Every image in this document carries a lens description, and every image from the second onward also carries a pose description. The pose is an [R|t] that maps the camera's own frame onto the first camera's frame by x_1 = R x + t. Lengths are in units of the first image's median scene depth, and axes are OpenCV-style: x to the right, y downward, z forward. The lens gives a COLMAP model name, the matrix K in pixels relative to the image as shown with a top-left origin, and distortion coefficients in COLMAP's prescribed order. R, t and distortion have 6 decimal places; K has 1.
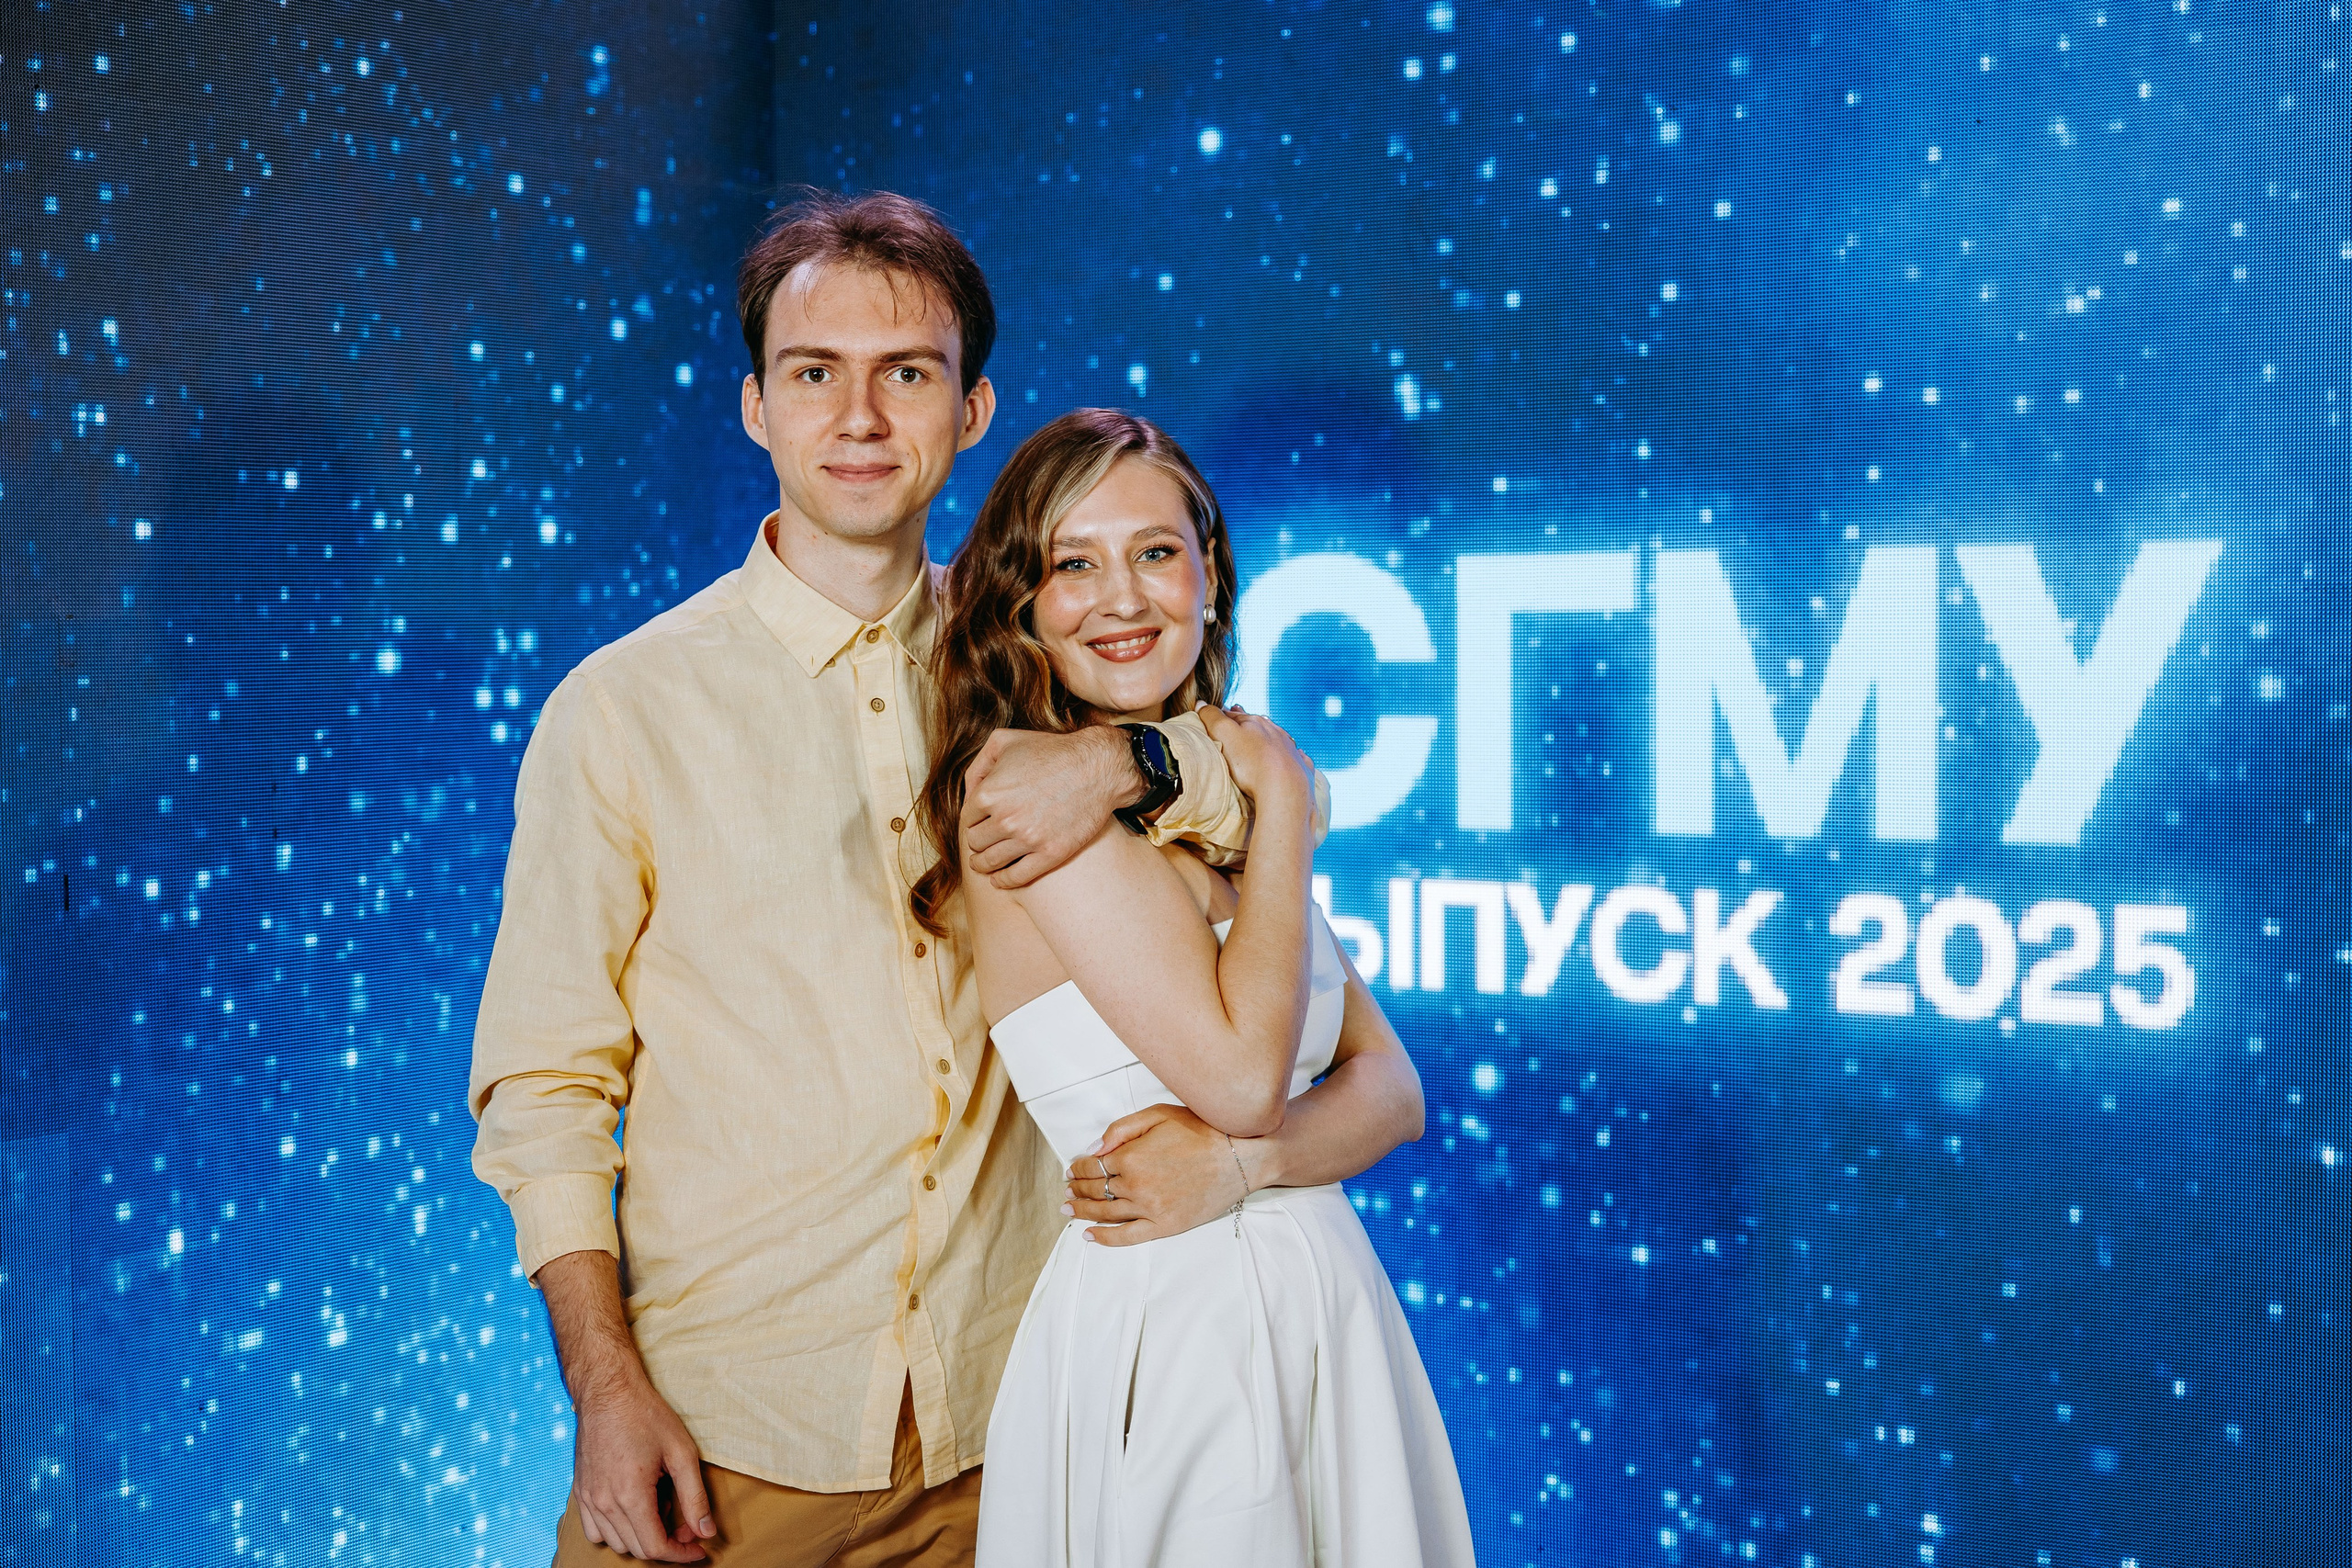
lens RADIAL K [[3317.7, 0, 1174.5], [0, 3317.7, 780.8], [0, 0, 1]] dist [0.027139, -0.085209]
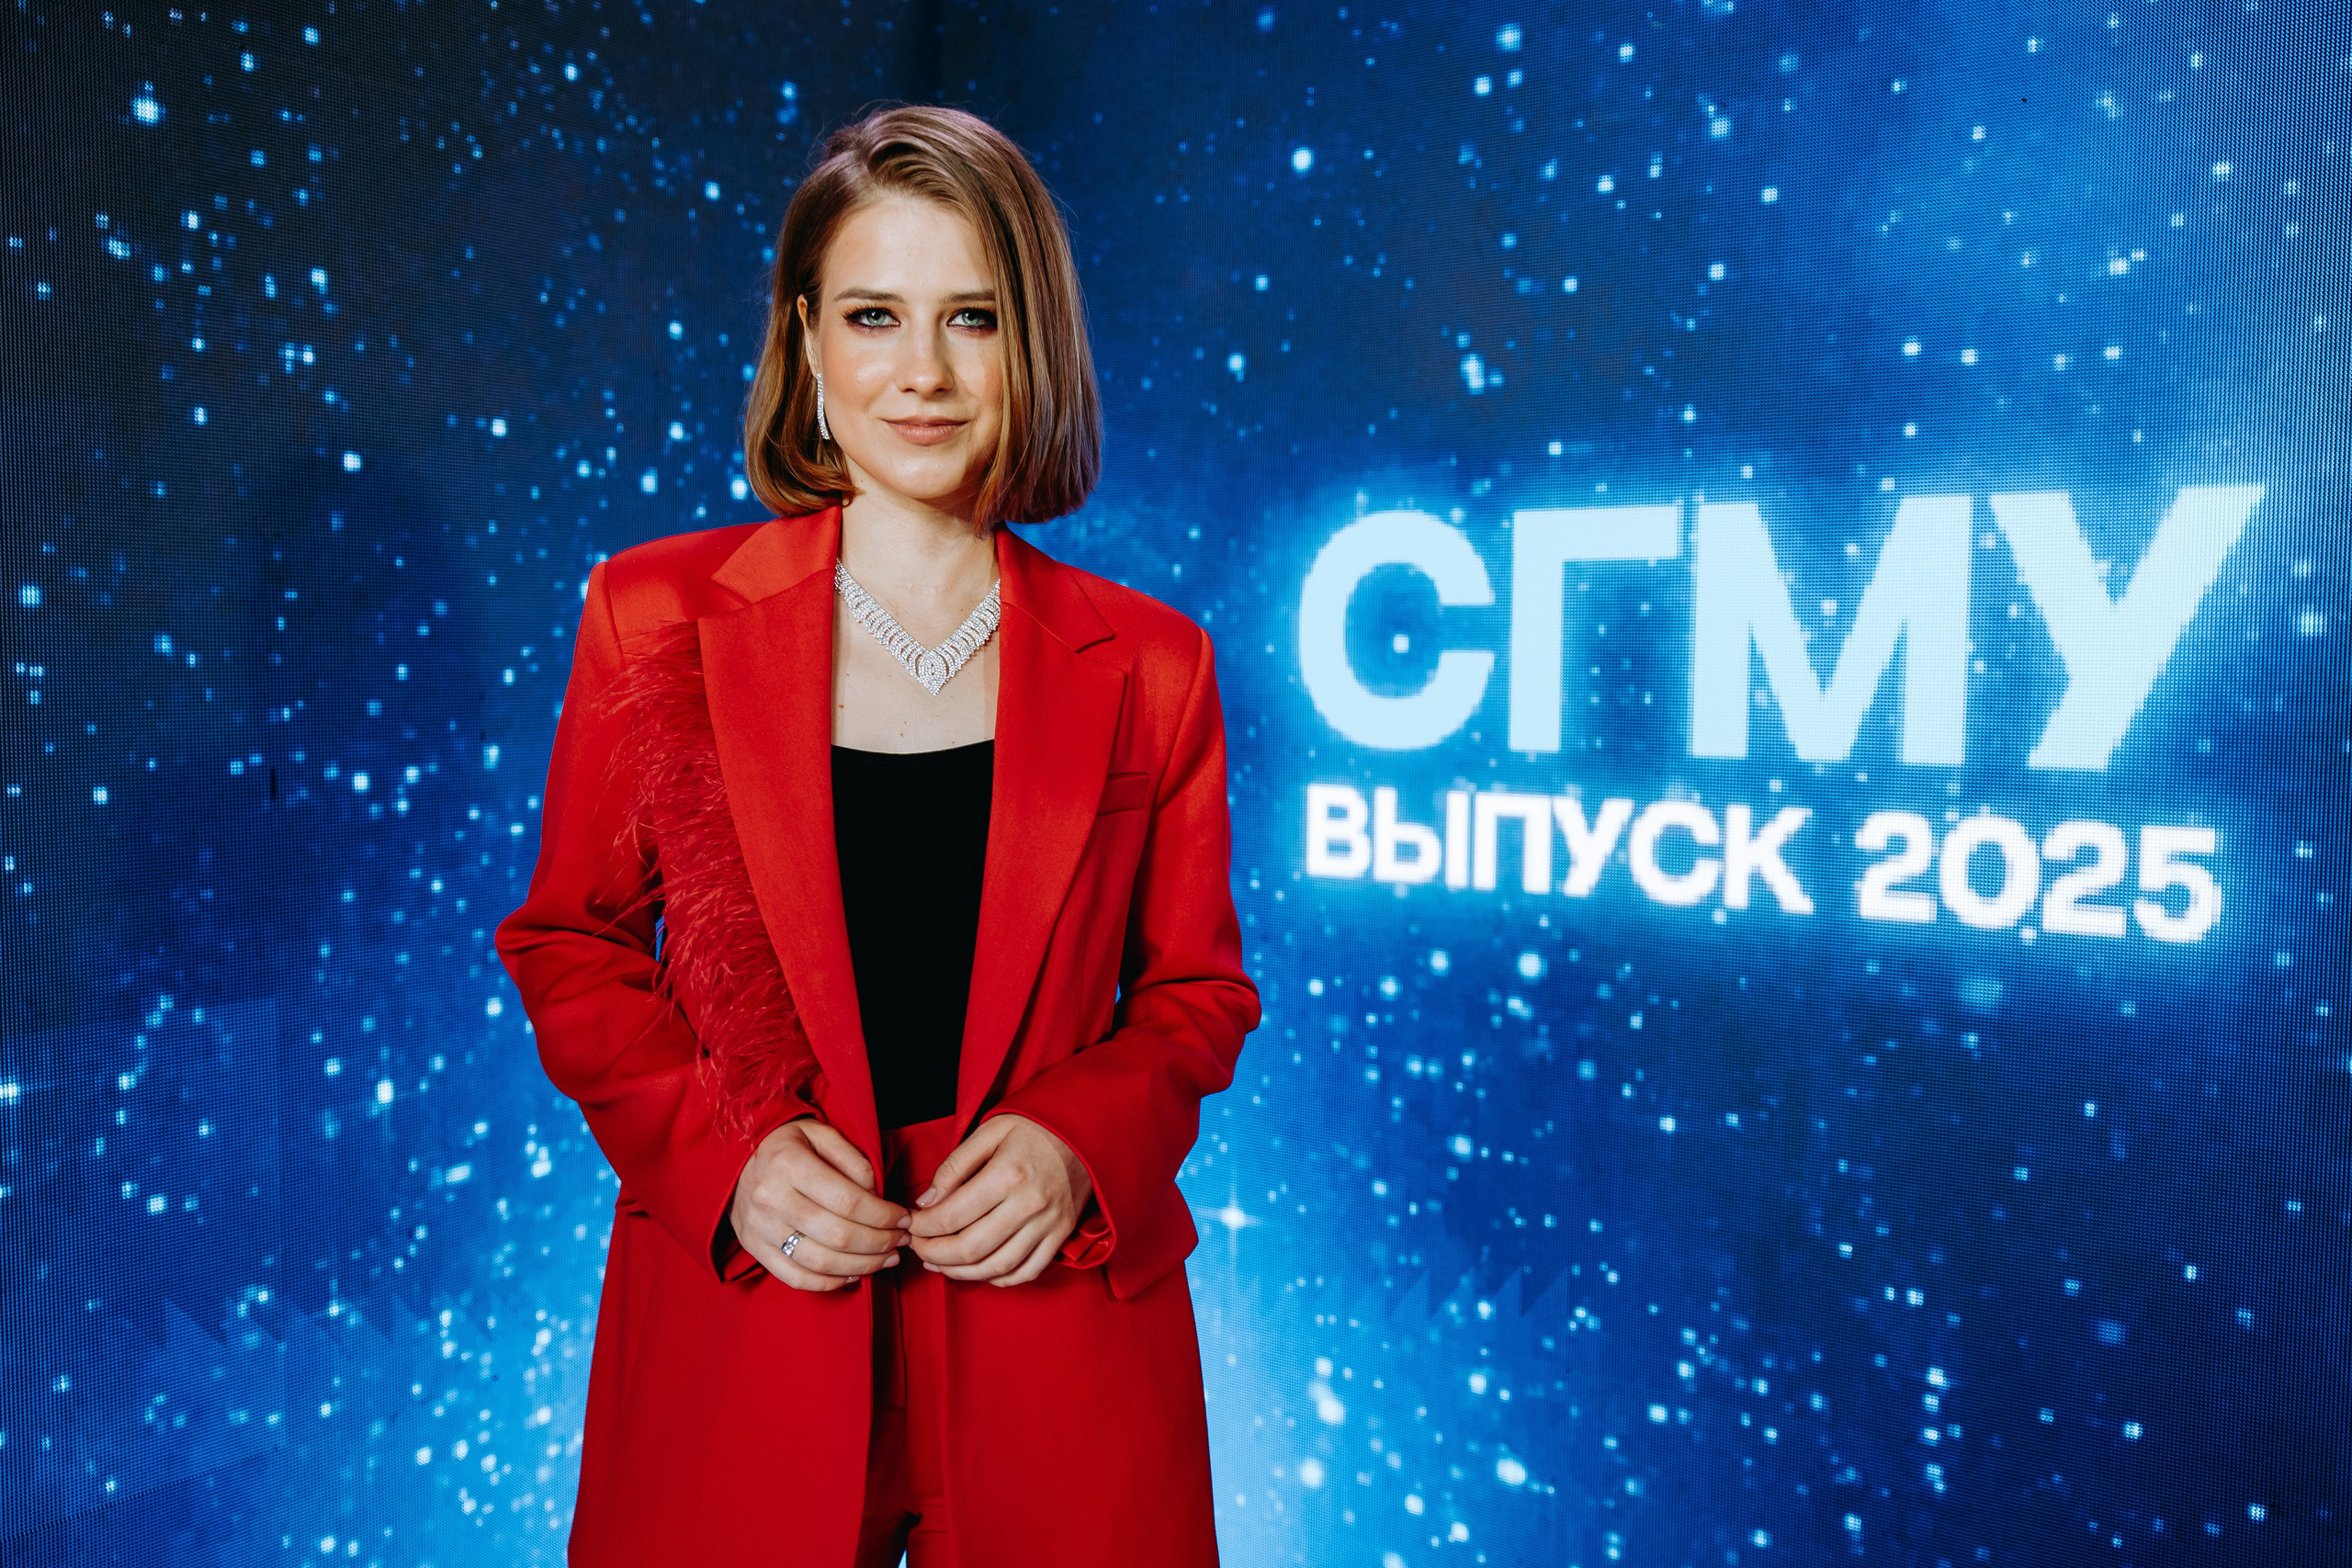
lens RADIAL K [[1869.0, 0, 1180.7], [0, 1869.0, 780.1], [0, 0, 1]] dist [-0.018413, 0.017983]
pose [[0.999577, 0.016285, -0.024075, -0.013585], [-0.015734, 0.999614, 0.022912, 0.012496], [0.024439, -0.022523, 0.999448, 0.360033]]
